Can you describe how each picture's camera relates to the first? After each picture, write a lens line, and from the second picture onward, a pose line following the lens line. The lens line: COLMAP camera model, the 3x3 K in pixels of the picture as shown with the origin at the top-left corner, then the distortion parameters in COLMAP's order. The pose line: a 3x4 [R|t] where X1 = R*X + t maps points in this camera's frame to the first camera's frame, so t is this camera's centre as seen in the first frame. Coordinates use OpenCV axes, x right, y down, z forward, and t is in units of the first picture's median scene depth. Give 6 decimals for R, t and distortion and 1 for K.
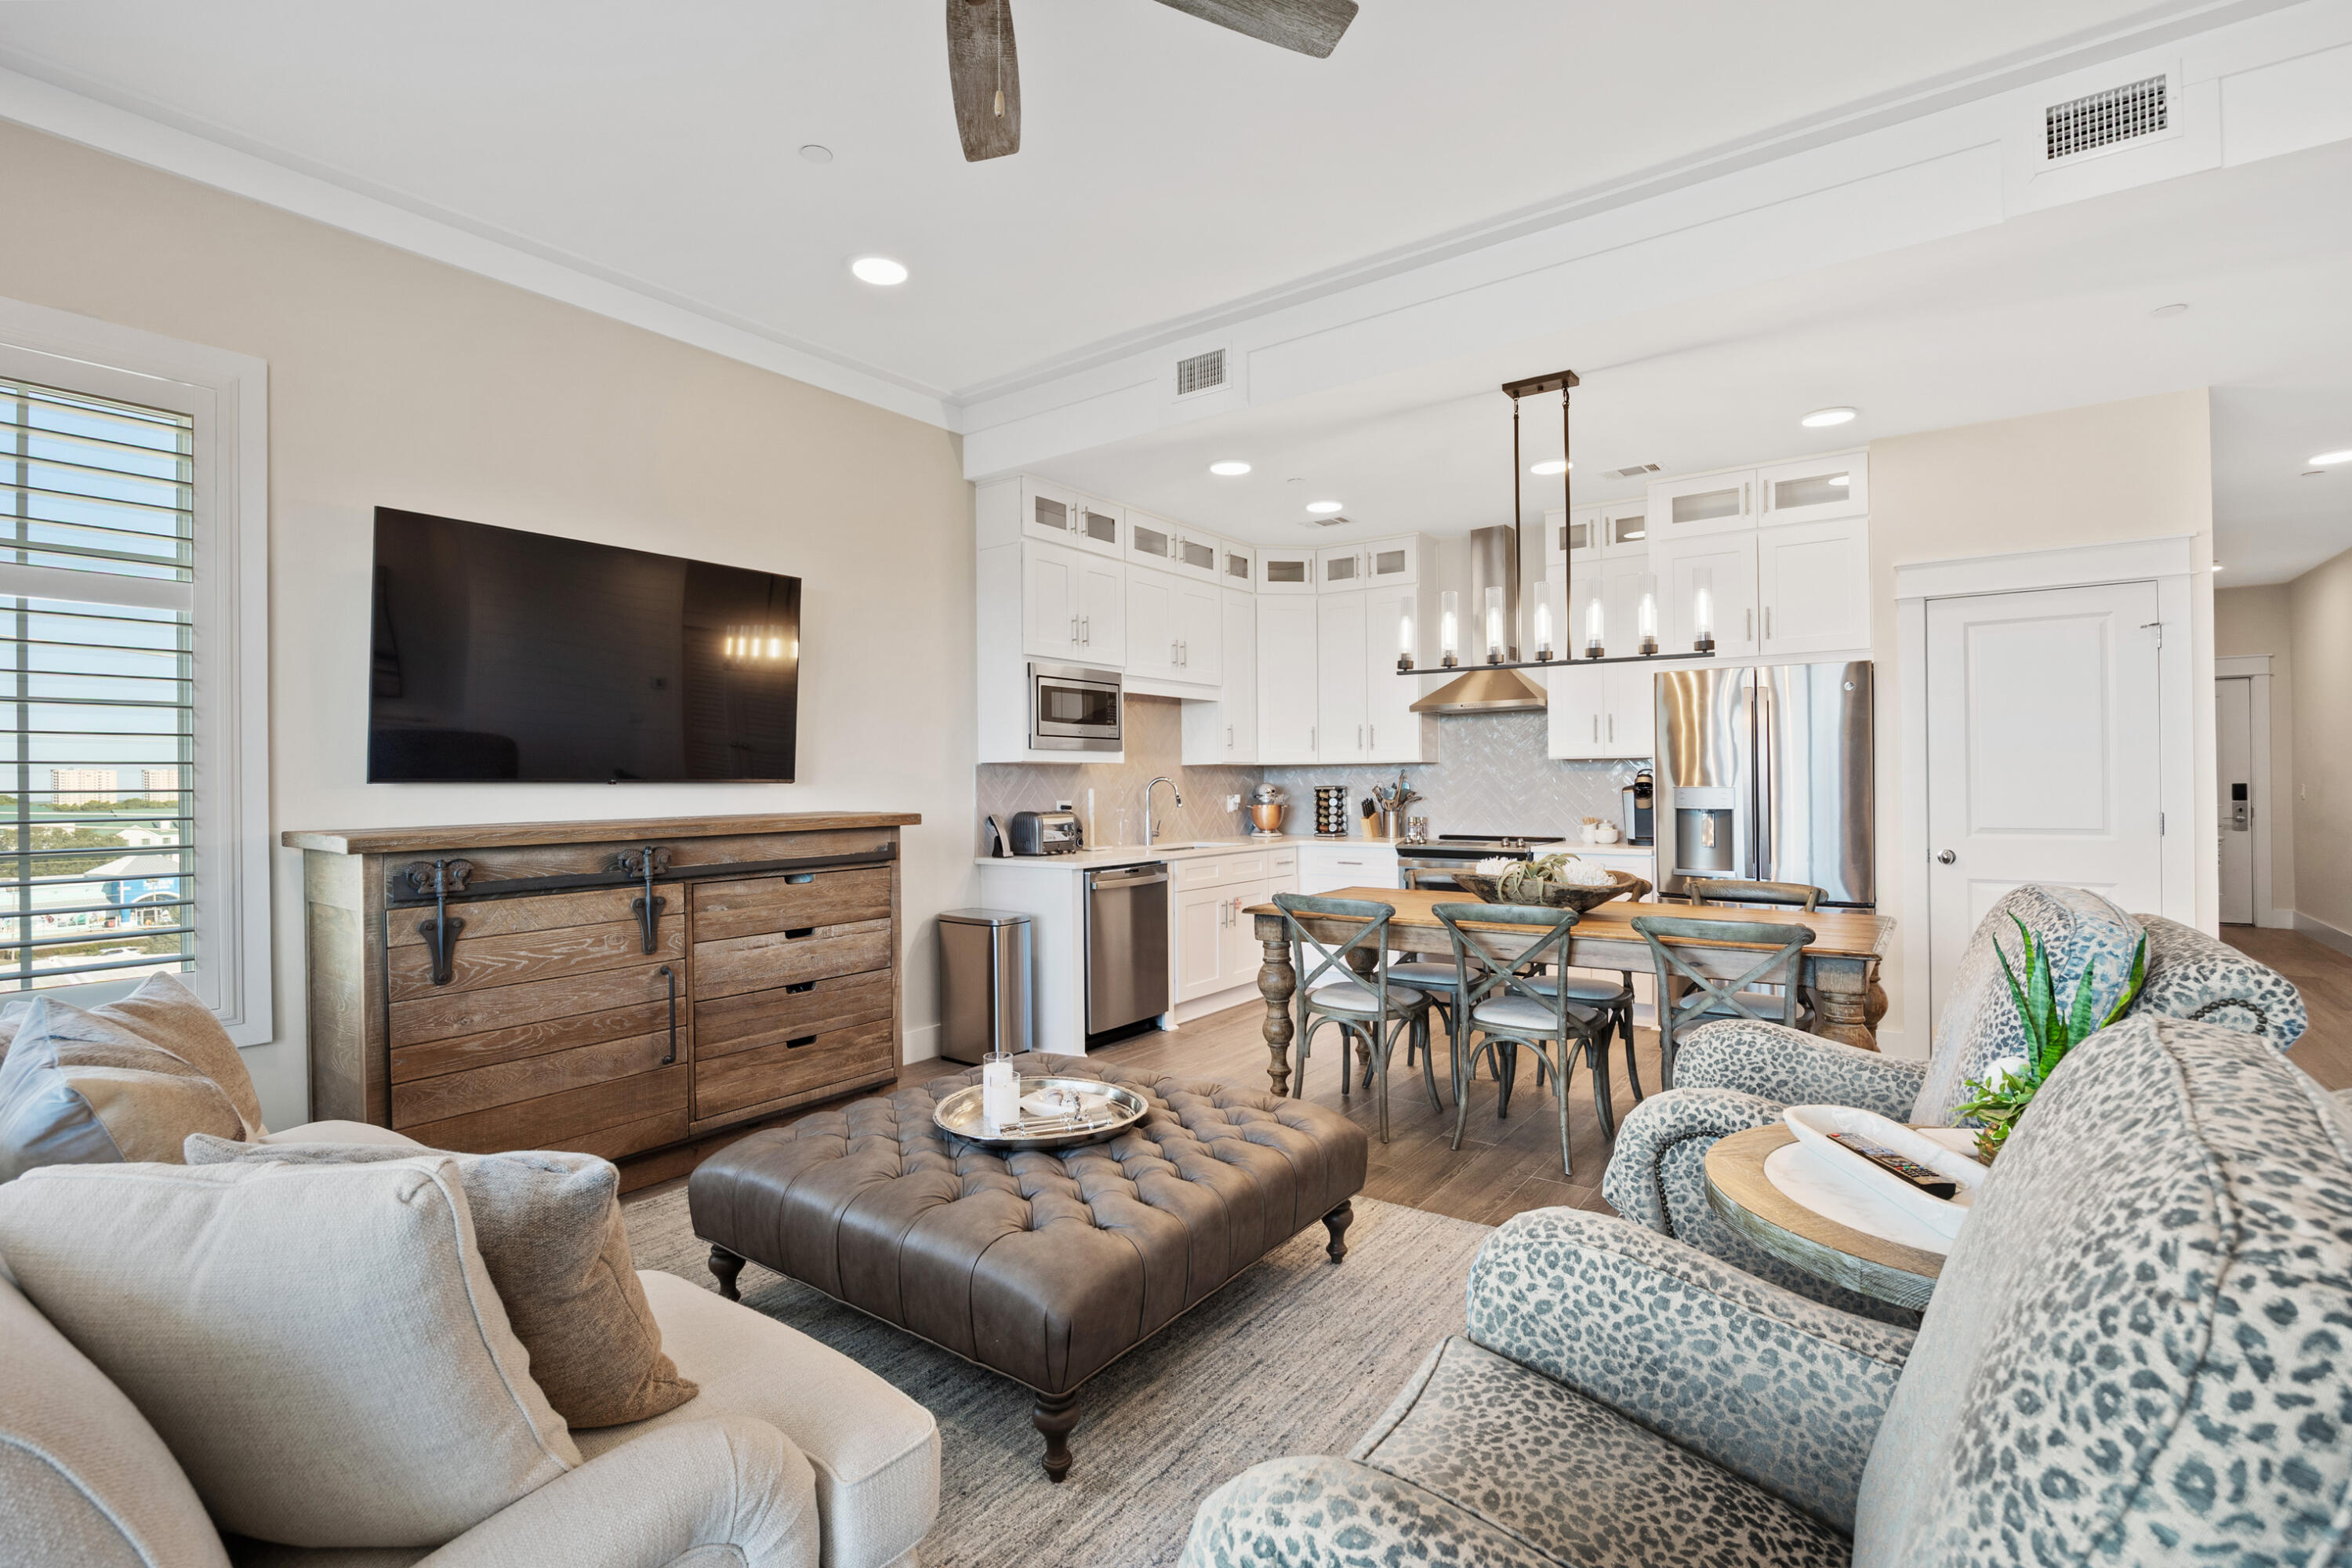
lens RADIAL K [[1079.7, 0, 1177.4], [0, 1079.7, 782.5], [0, 0, 1]] dist [-0.017162, 0.000715]
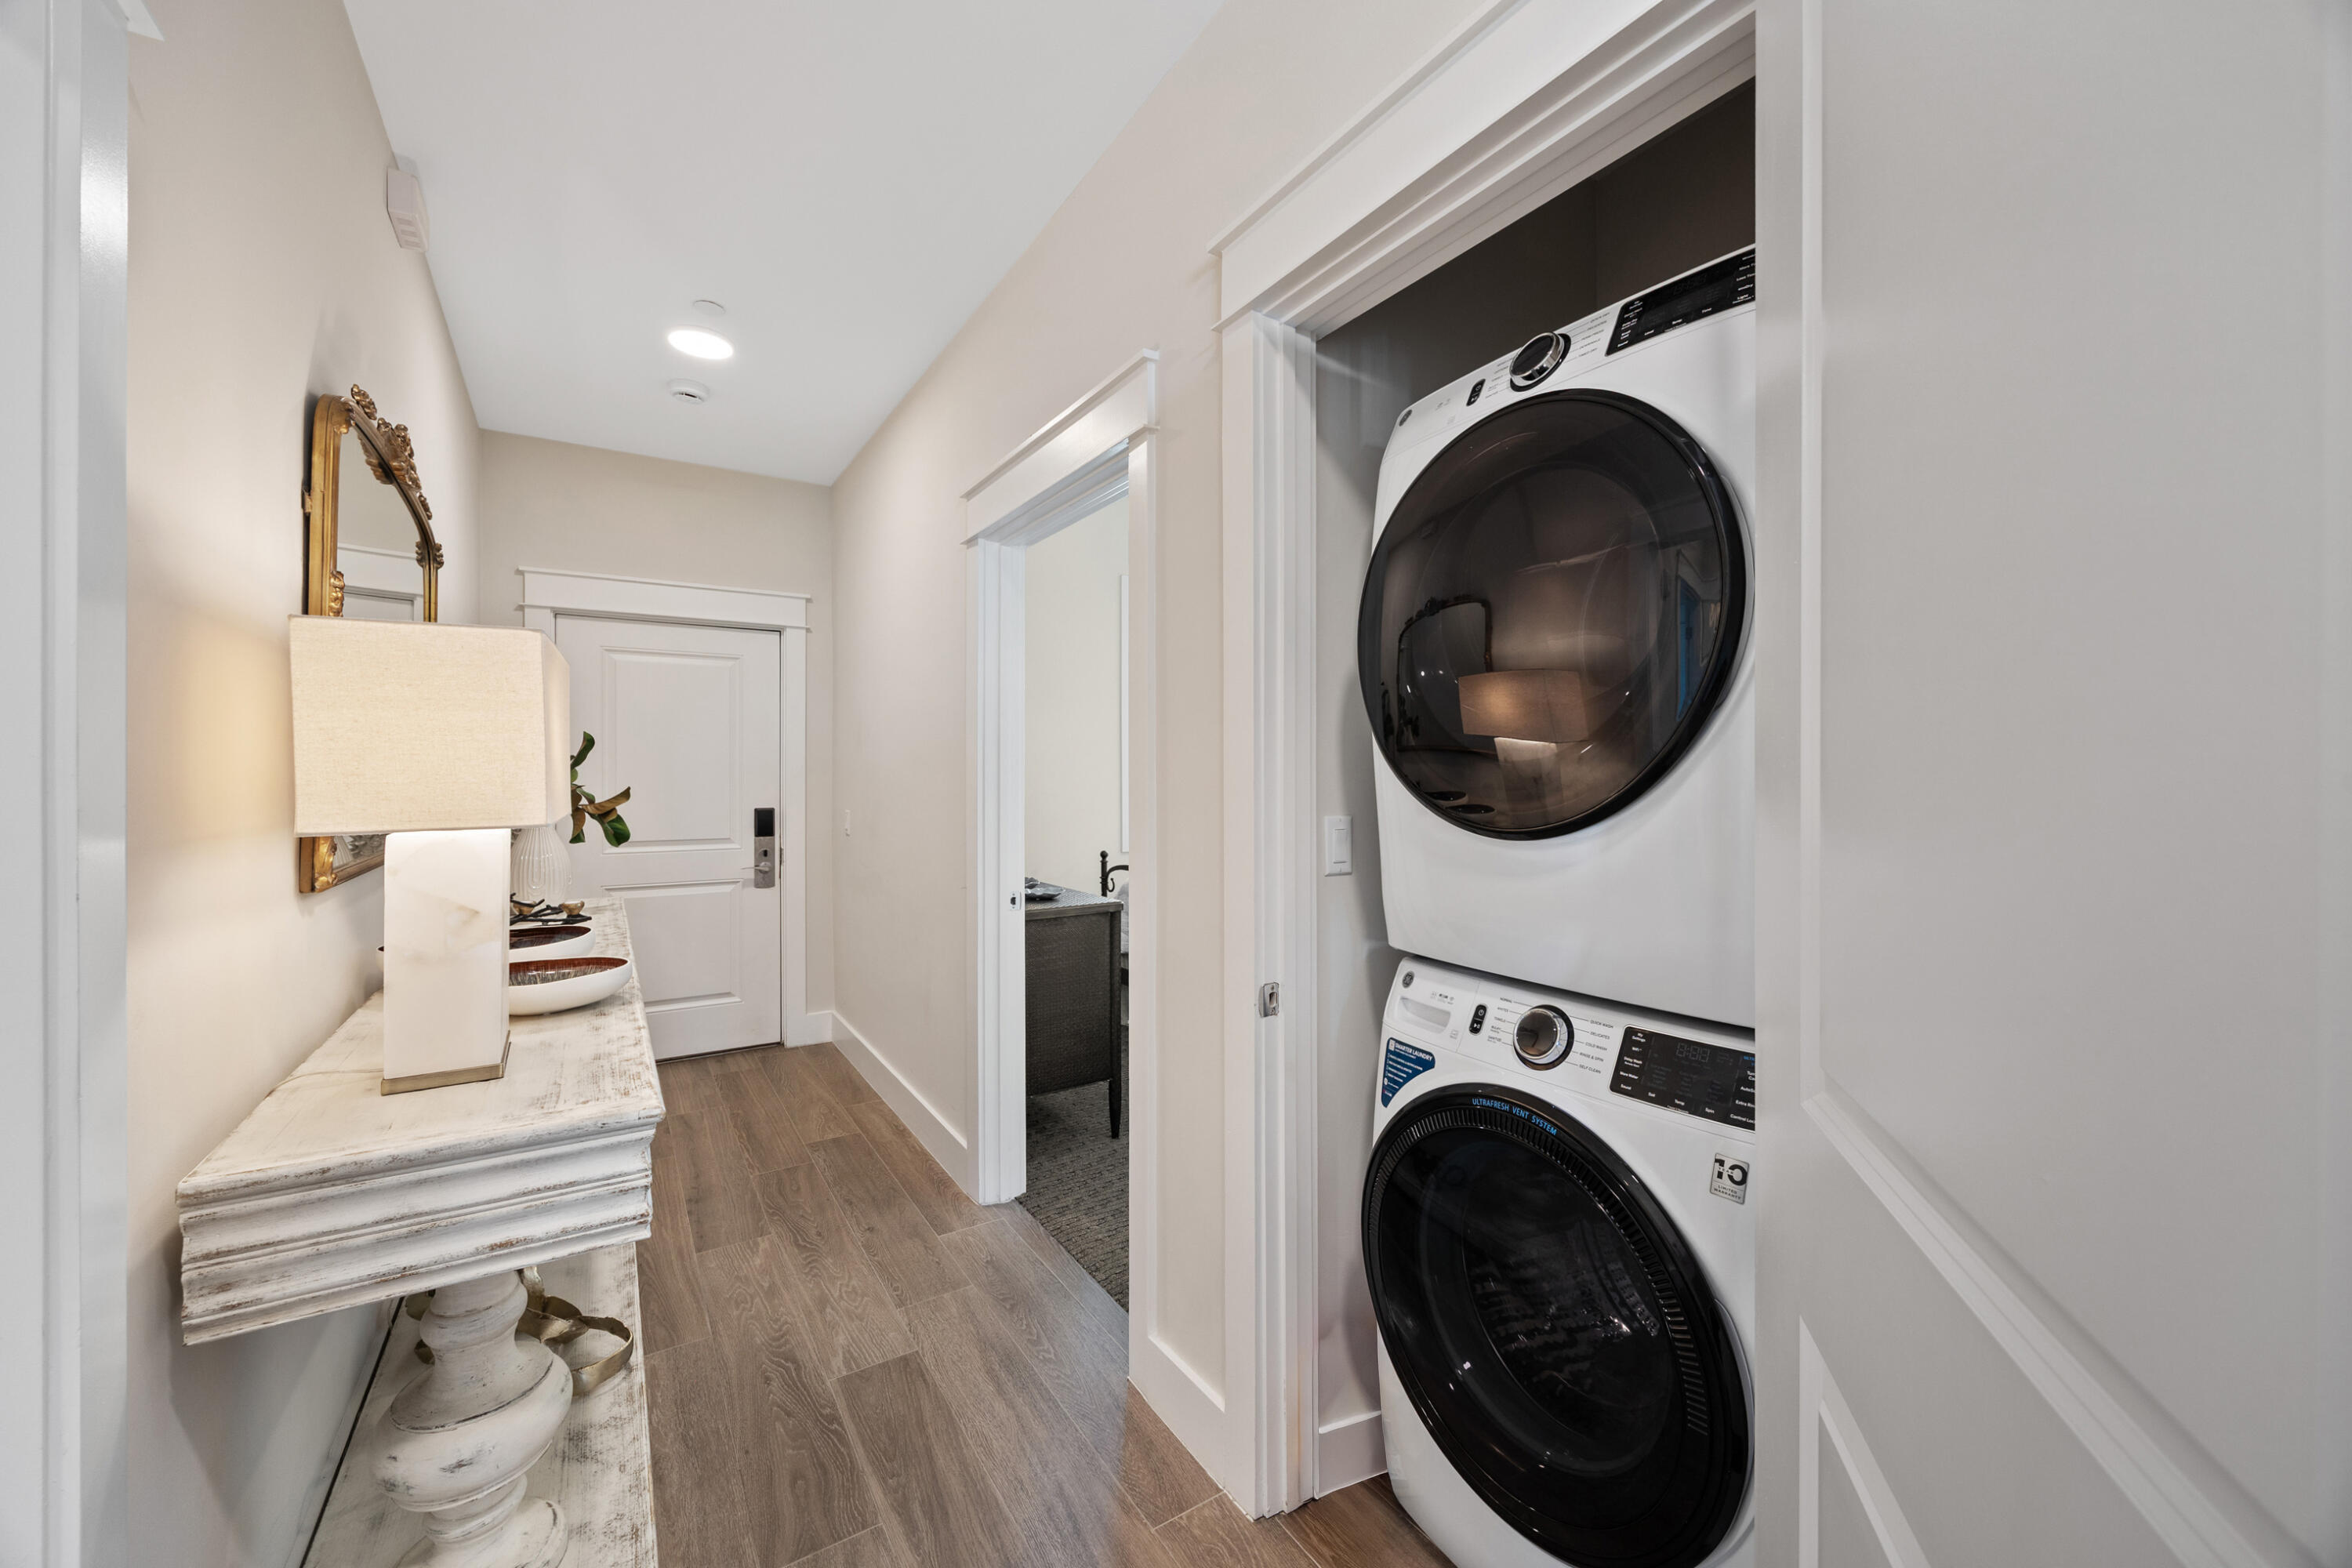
lens RADIAL K [[906.1, 0, 1176.1], [0, 906.1, 779.1], [0, 0, 1]] dist [-0.001221, 0.000129]
pose [[0.359714, 0.014213, 0.932954, 1.298727], [-0.004308, 0.999899, -0.013572, -0.018956], [-0.933053, 0.000863, 0.359739, 1.282720]]
